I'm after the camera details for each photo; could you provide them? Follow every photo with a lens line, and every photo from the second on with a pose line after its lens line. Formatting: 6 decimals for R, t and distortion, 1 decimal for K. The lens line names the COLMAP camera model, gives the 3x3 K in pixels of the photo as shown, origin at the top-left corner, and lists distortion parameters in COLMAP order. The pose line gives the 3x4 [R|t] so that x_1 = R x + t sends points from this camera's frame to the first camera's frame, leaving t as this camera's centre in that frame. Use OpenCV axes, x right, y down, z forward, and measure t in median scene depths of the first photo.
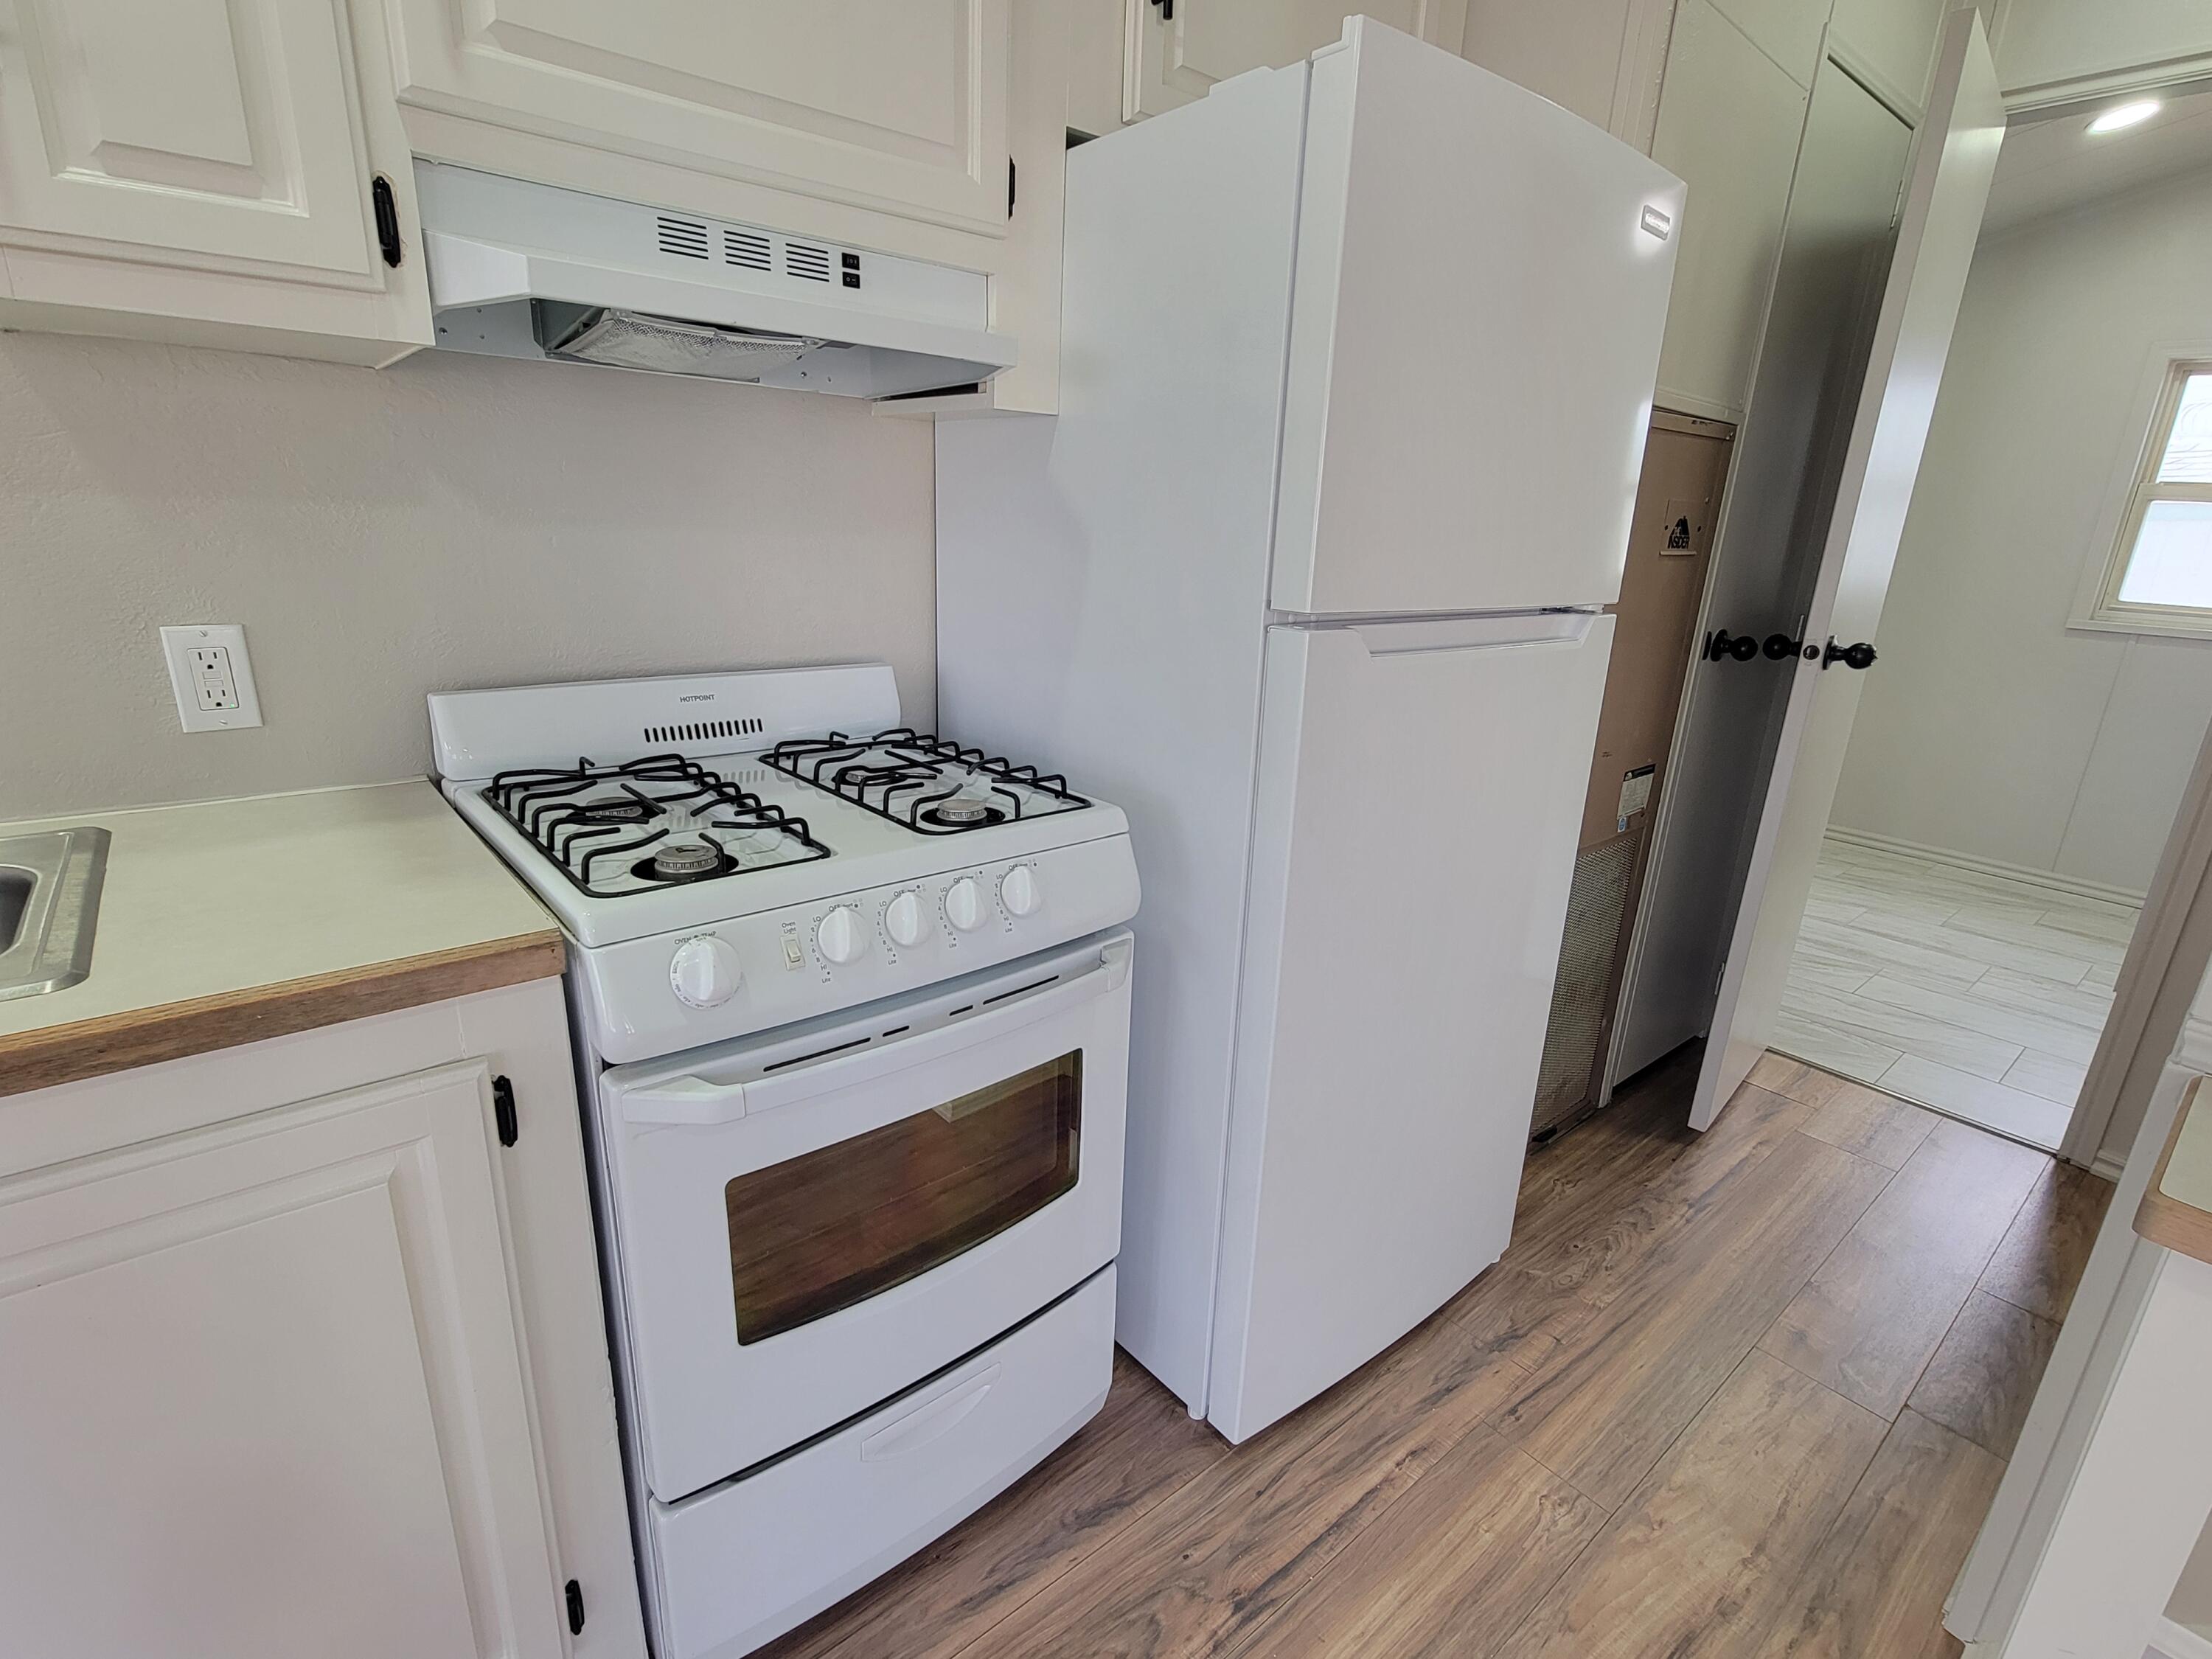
lens RADIAL K [[1067.2, 0, 1112.2], [0, 1067.2, 842.5], [0, 0, 1]] dist [-0.007211, 0.001553]
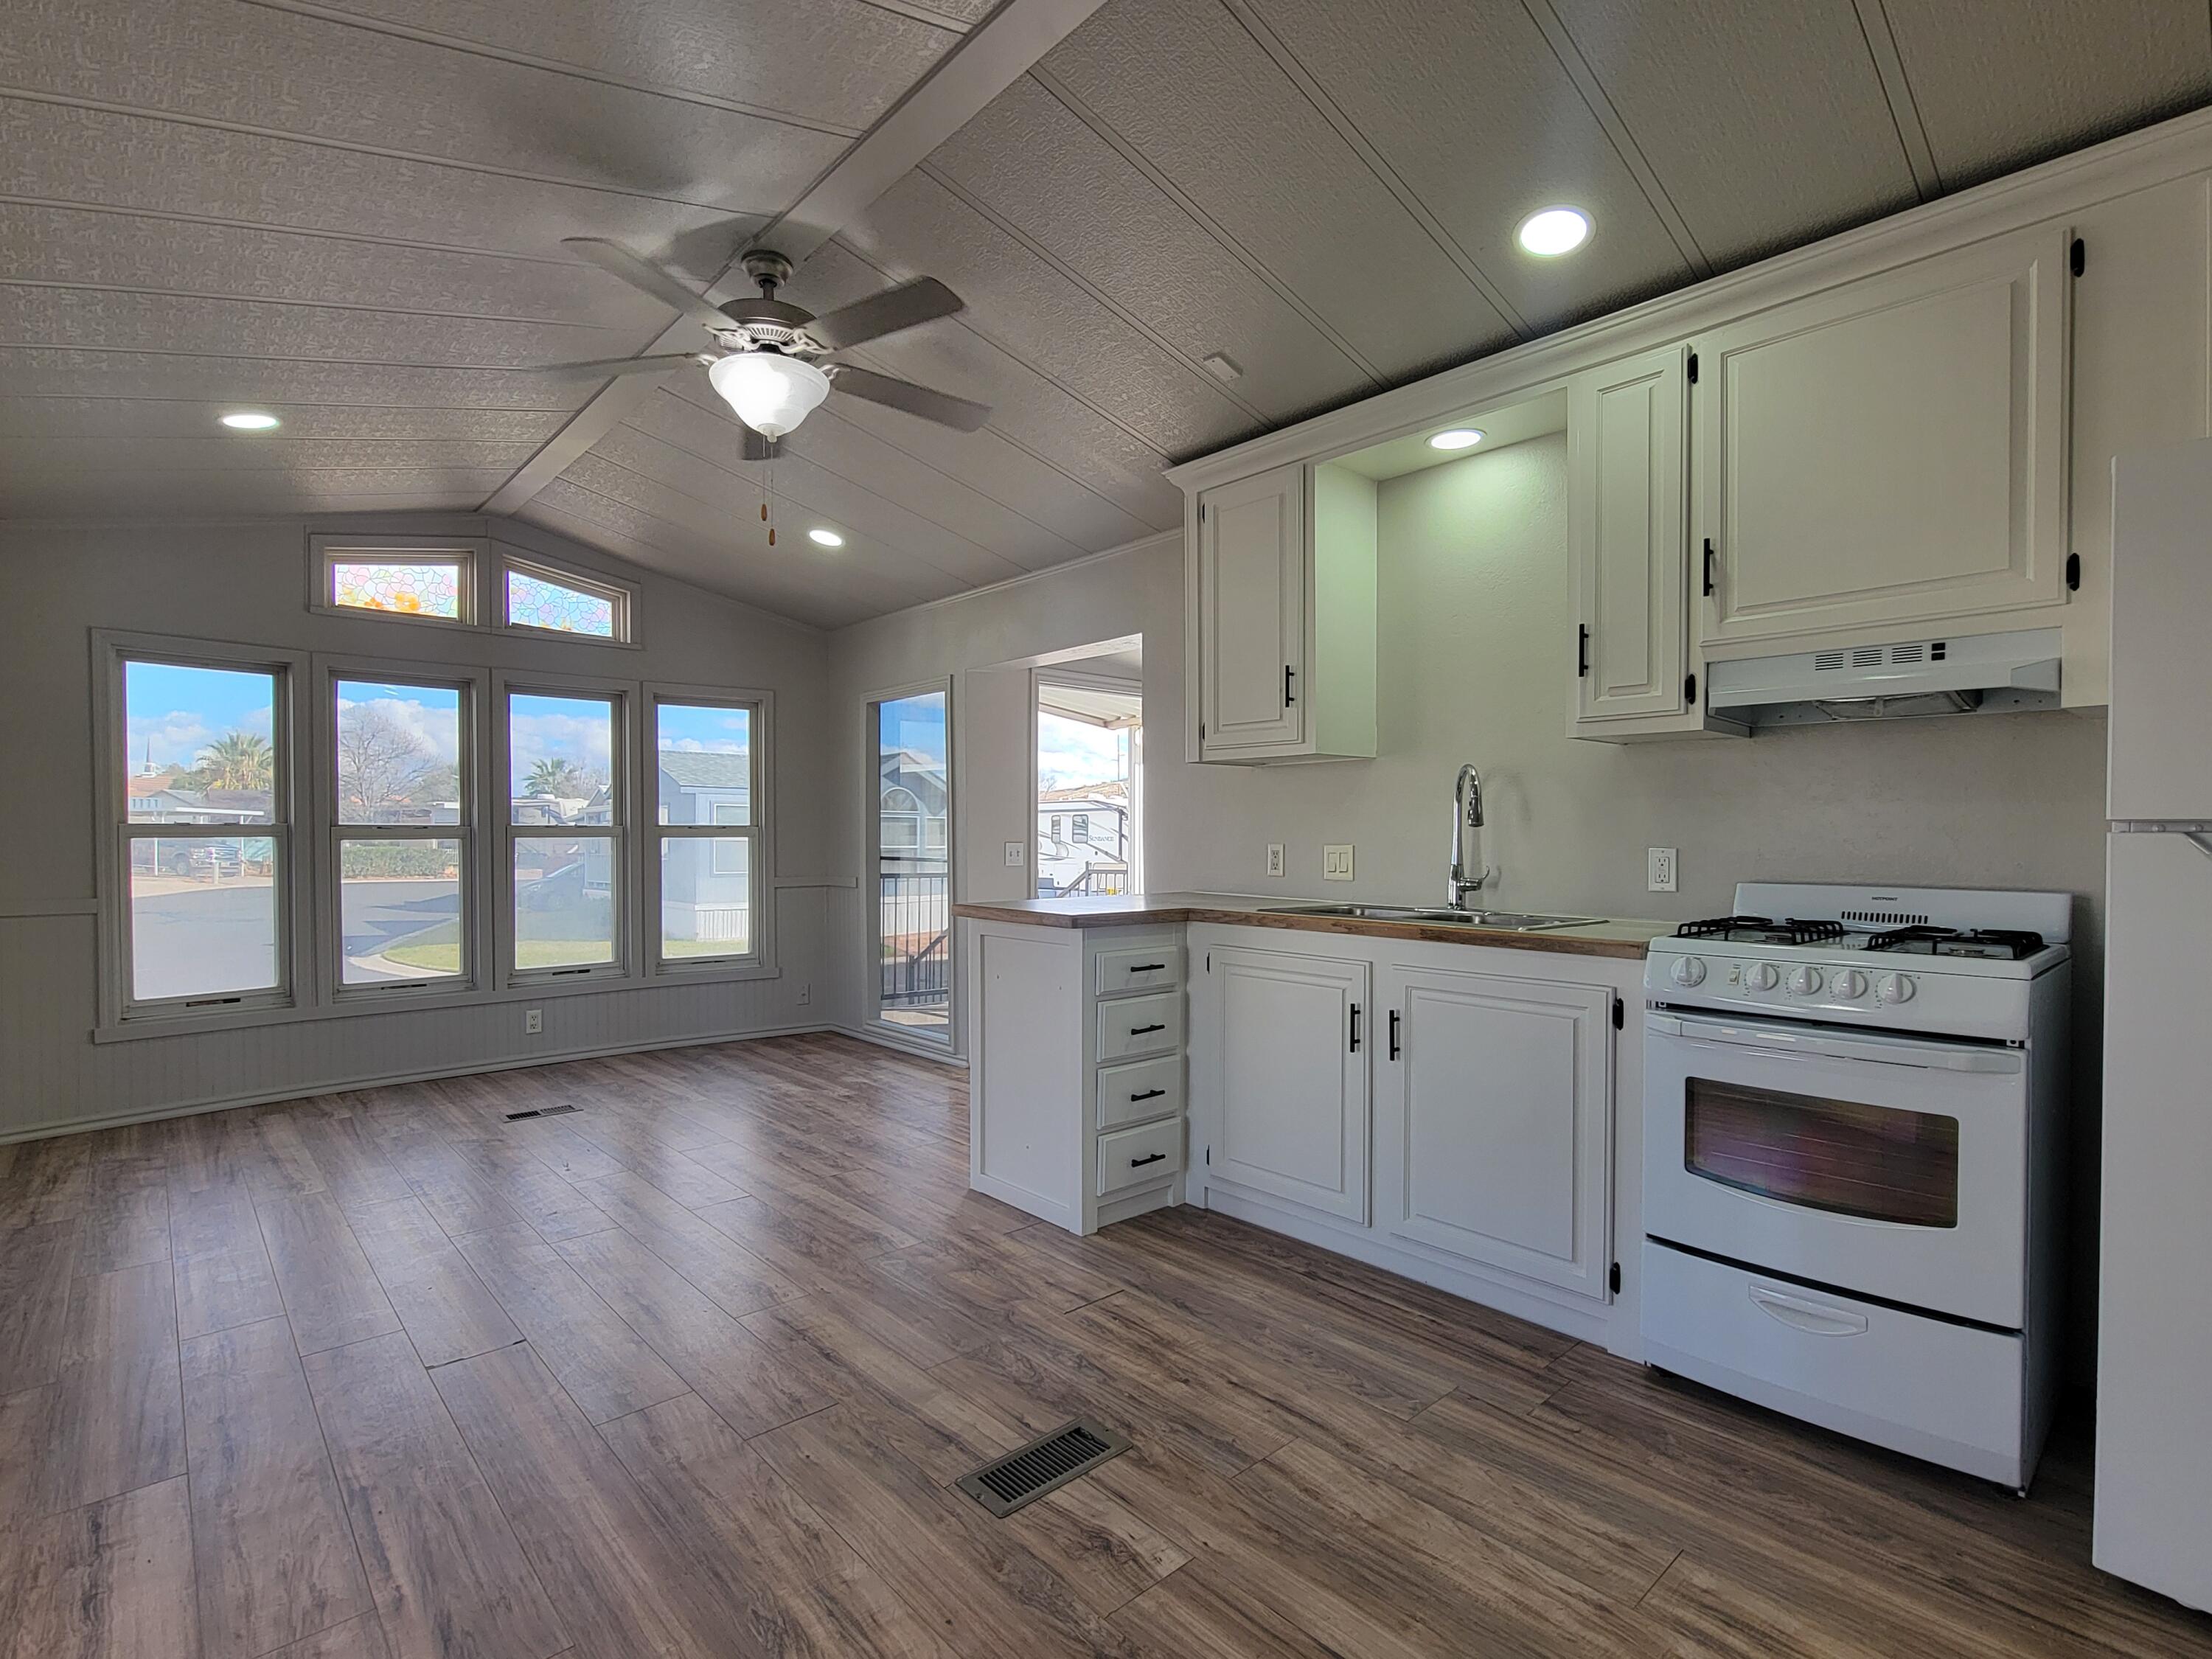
lens RADIAL K [[1067.2, 0, 1100.5], [0, 1067.2, 839.4], [0, 0, 1]] dist [-0.007211, 0.001553]
pose [[0.029801, -0.033654, -0.998989, 1.242274], [-0.300377, 0.952936, -0.041063, 0.213404], [0.953355, 0.301297, 0.018290, -0.225923]]
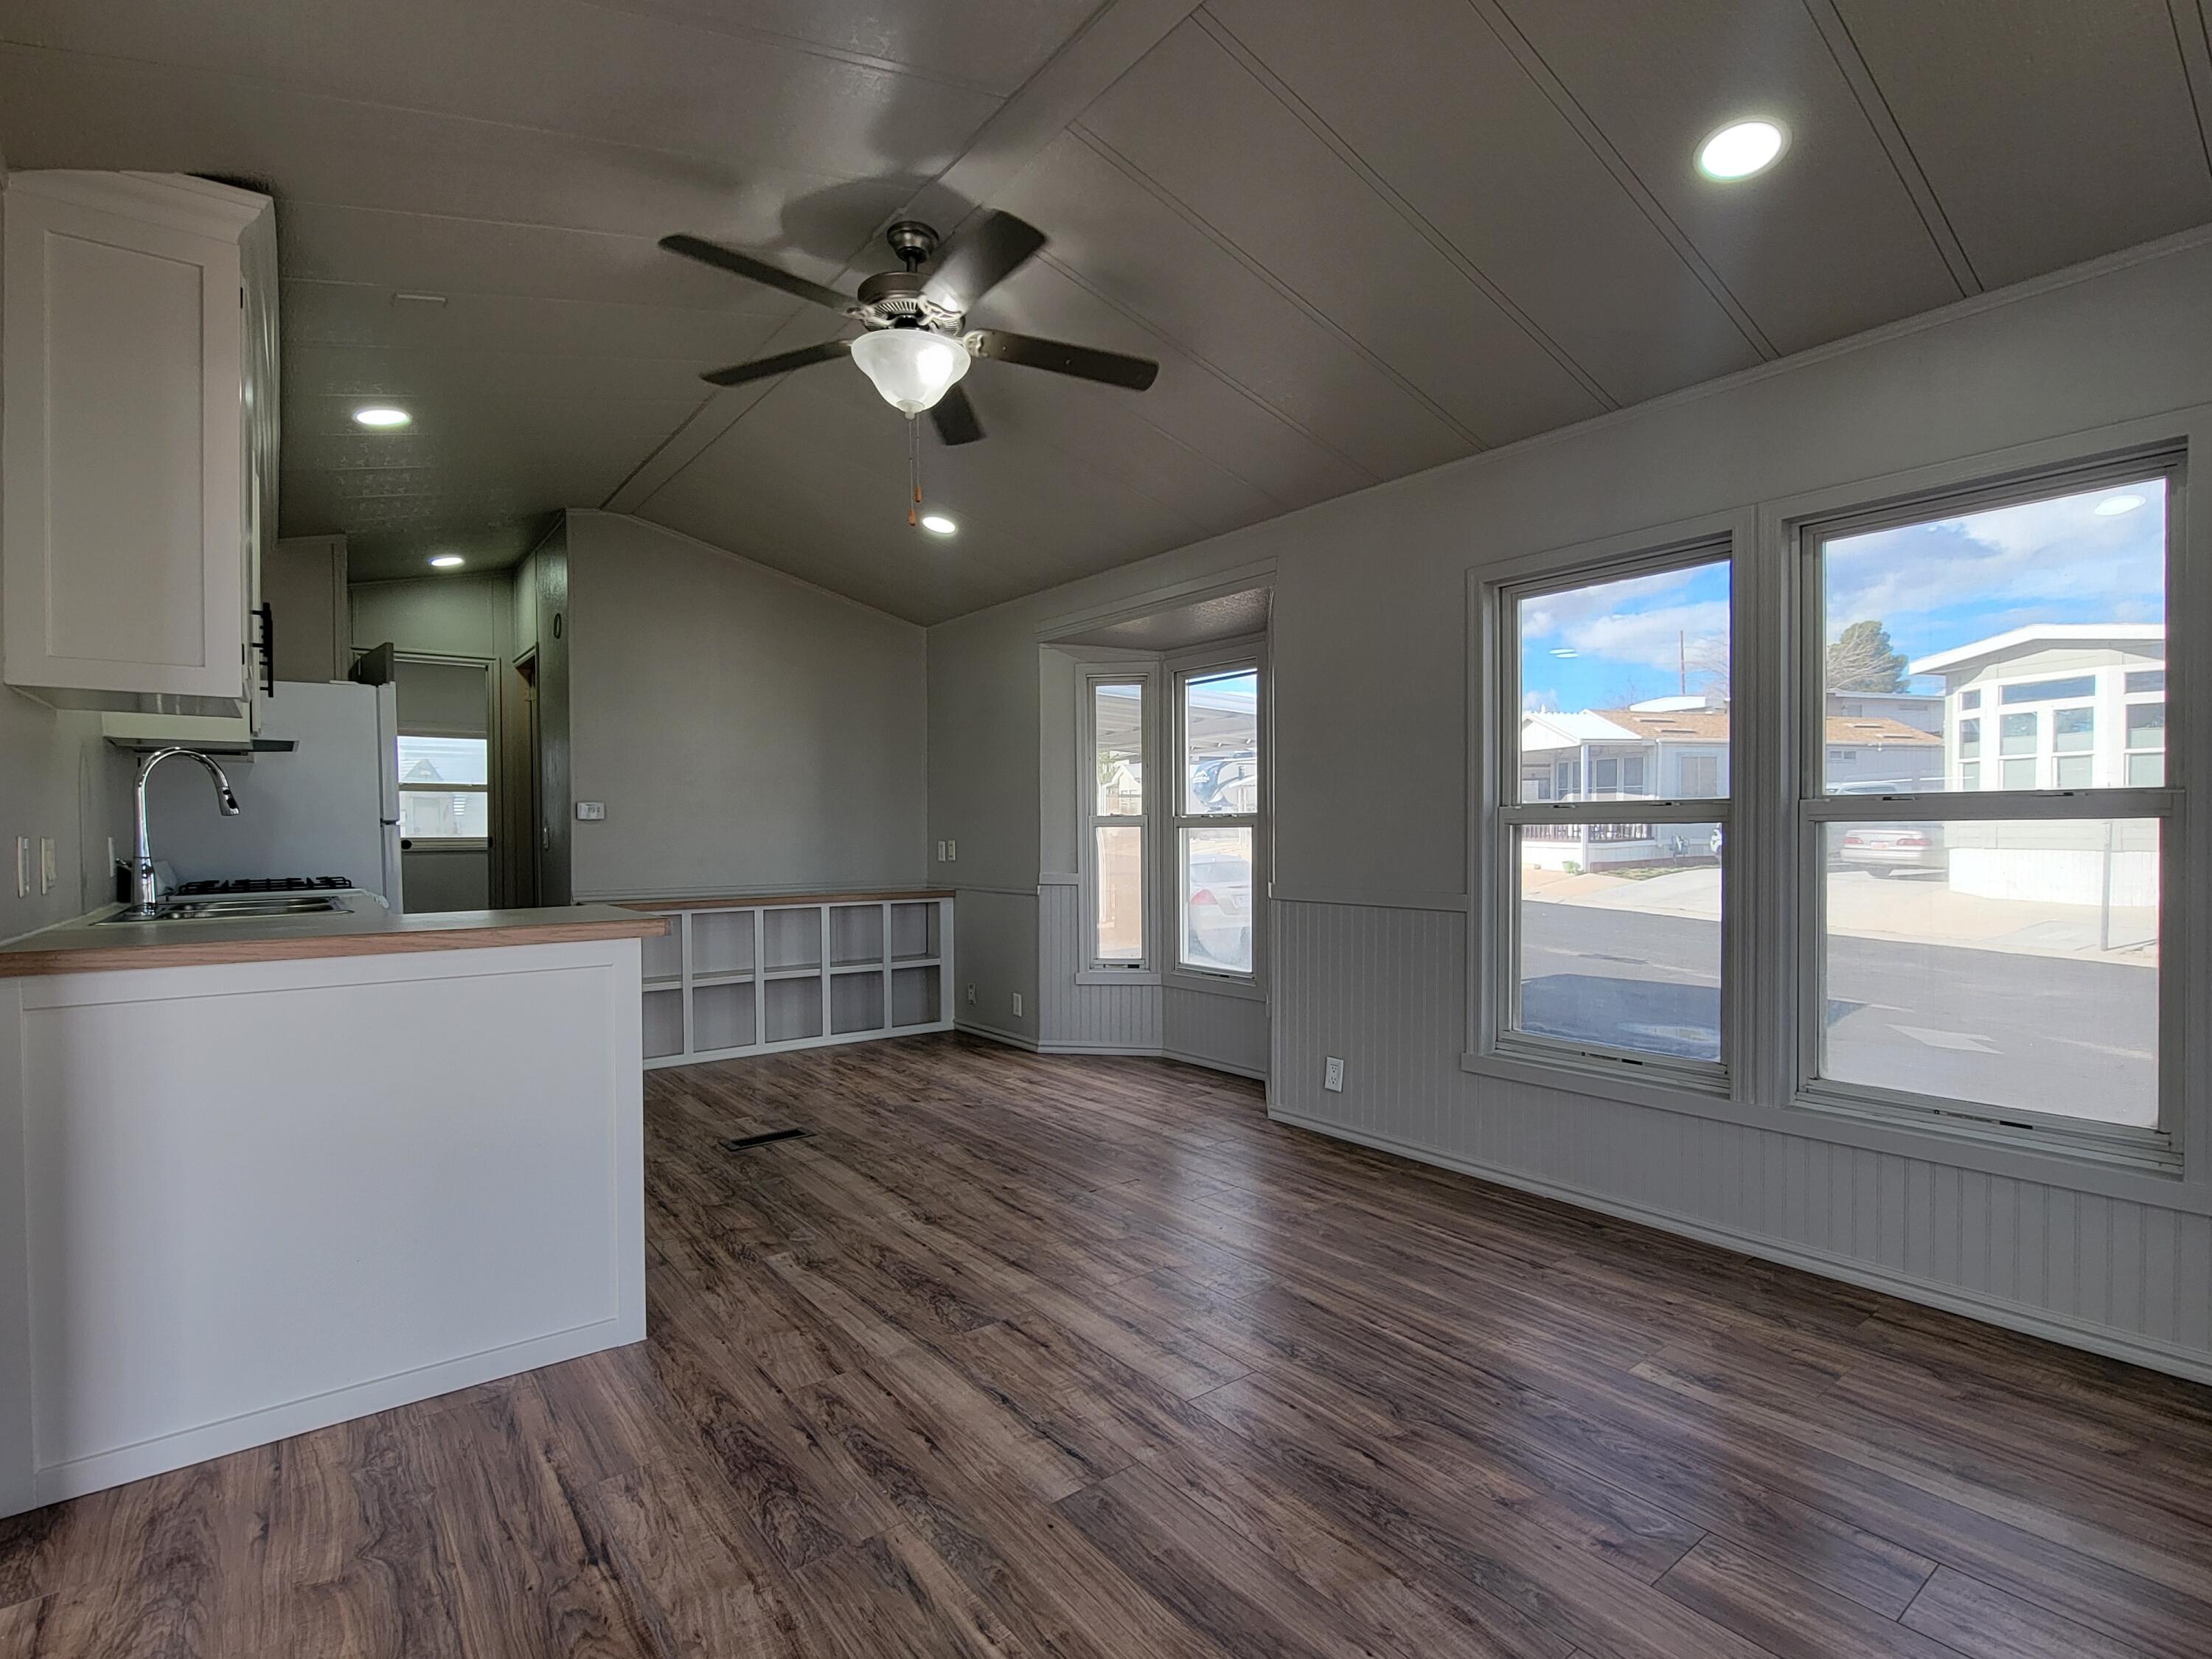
lens RADIAL K [[1067.2, 0, 1104.5], [0, 1067.2, 836.9], [0, 0, 1]] dist [-0.007211, 0.001553]
pose [[0.042556, -0.045717, 0.998048, -2.742594], [0.308471, 0.950748, 0.030397, 0.388892], [-0.950281, 0.306575, 0.054563, -1.211703]]
